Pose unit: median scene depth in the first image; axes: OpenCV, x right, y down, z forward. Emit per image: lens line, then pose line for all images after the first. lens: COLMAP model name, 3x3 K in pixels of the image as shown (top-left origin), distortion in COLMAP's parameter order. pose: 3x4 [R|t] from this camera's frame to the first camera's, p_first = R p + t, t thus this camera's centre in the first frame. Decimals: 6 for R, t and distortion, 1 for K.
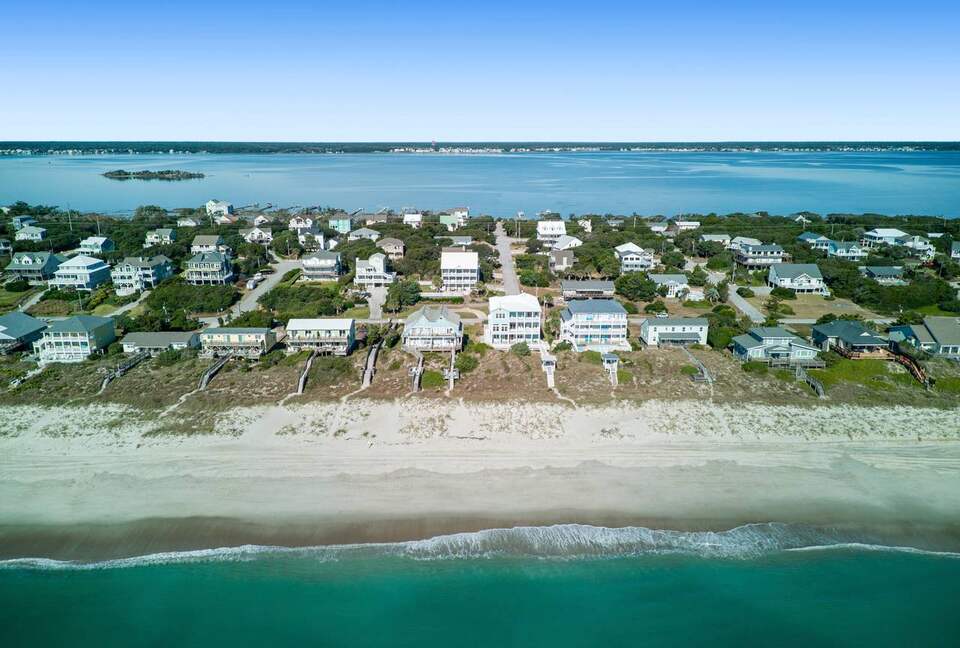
lens RADIAL K [[630.1, 0, 478.8], [0, 630.1, 324.0], [0, 0, 1]] dist [-0.006778, -0.001830]
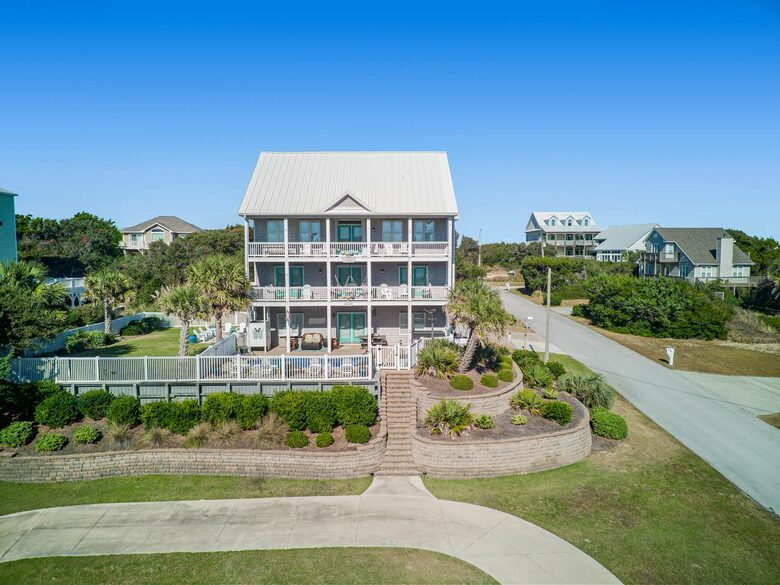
lens RADIAL K [[523.3, 0, 390.2], [0, 523.3, 293.2], [0, 0, 1]] dist [-0.030972, 0.001425]
pose [[0.999942, -0.008724, -0.006380, -0.018938], [0.007282, 0.980012, -0.198807, -0.039503], [0.007986, 0.198749, 0.980018, 0.864201]]
